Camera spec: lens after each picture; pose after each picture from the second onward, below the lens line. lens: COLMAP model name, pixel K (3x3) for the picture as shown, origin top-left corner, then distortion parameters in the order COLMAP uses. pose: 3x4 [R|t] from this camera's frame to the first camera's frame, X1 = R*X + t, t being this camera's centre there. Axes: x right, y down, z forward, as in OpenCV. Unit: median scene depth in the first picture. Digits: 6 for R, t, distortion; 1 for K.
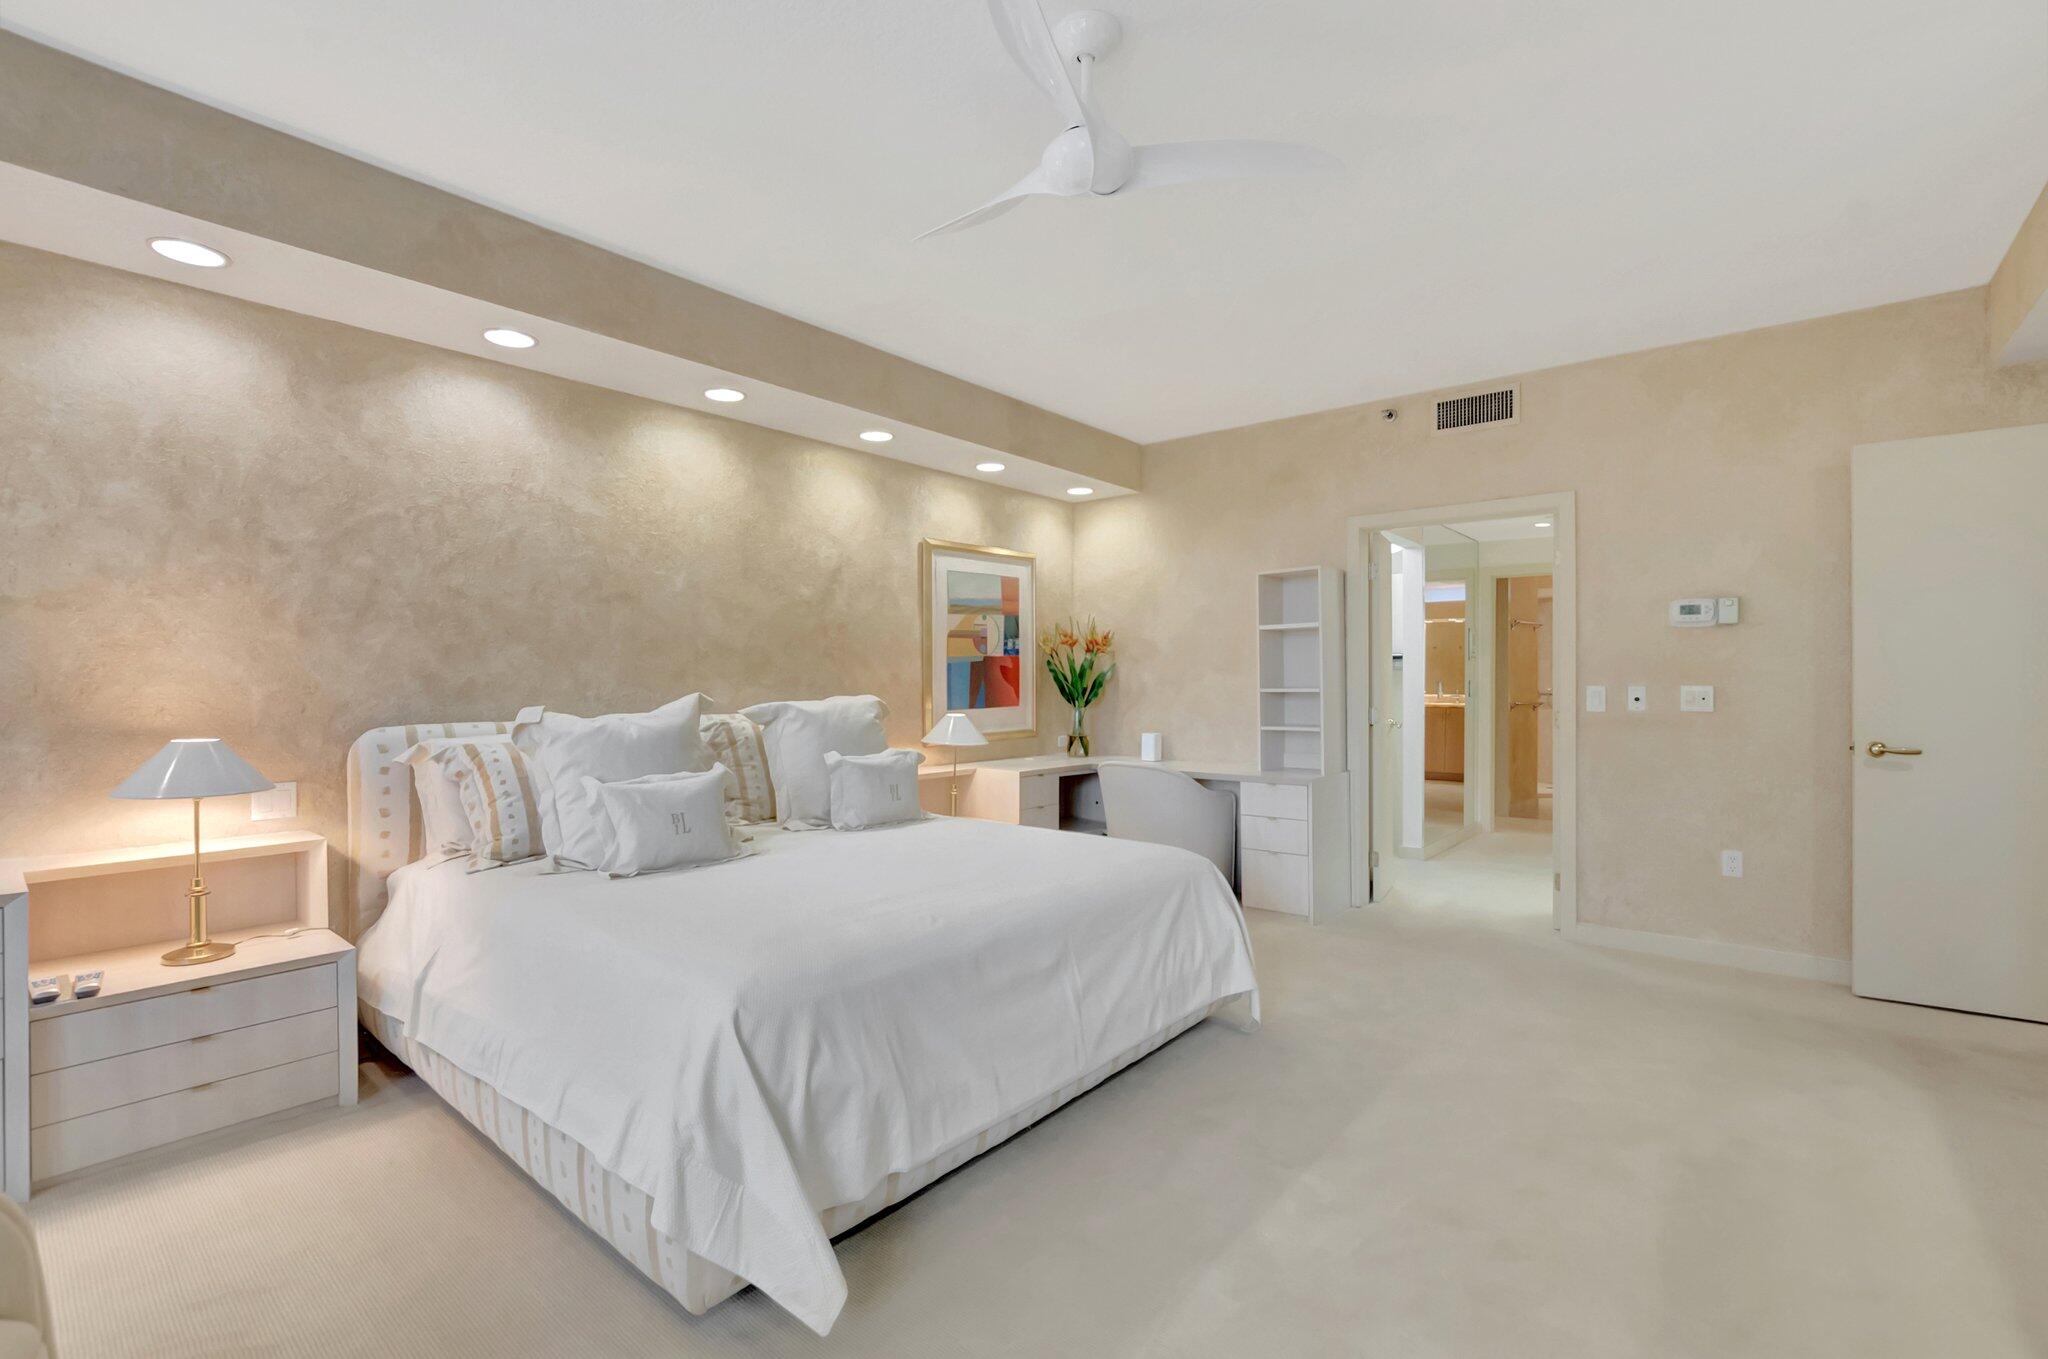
lens RADIAL K [[922.5, 0, 1018.0], [0, 922.5, 668.2], [0, 0, 1]] dist [0.024017, 0.000159]
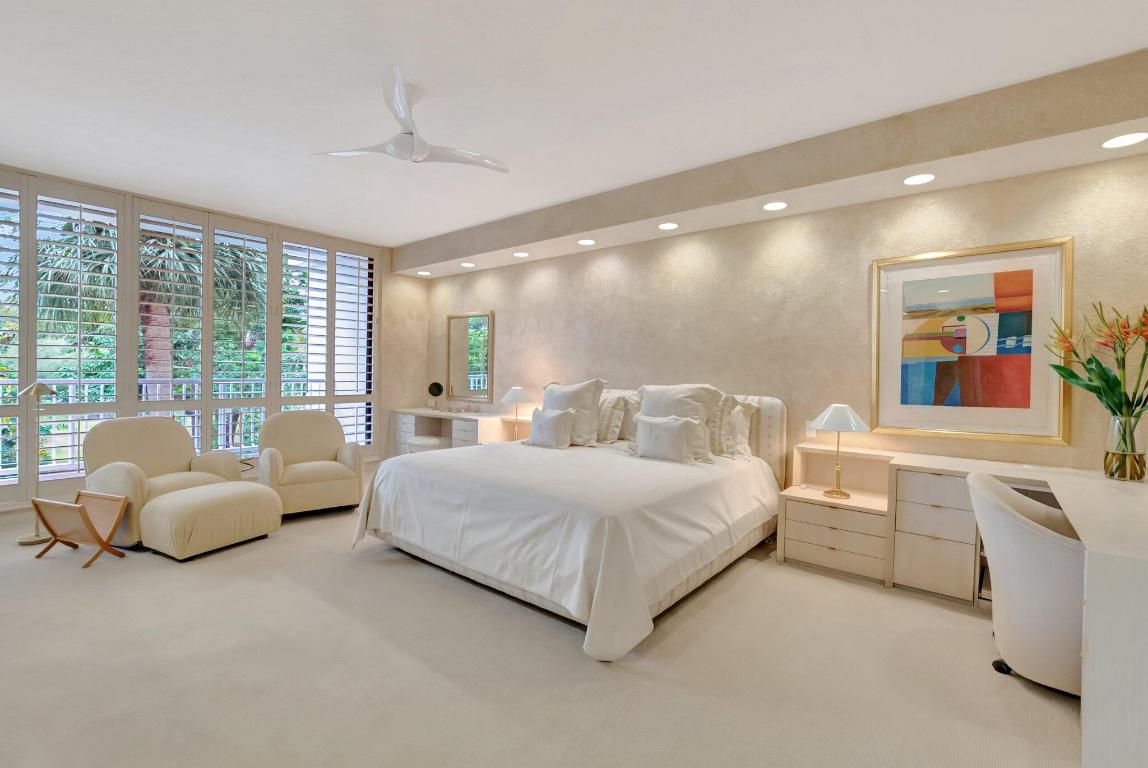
lens RADIAL K [[497.4, 0, 566.1], [0, 497.4, 386.6], [0, 0, 1]] dist [-0.001622, -0.000111]
pose [[0.006932, 0.034676, -0.999375, 0.555554], [-0.004254, 0.999391, 0.034647, 0.004228], [0.999967, 0.004011, 0.007076, 0.588312]]
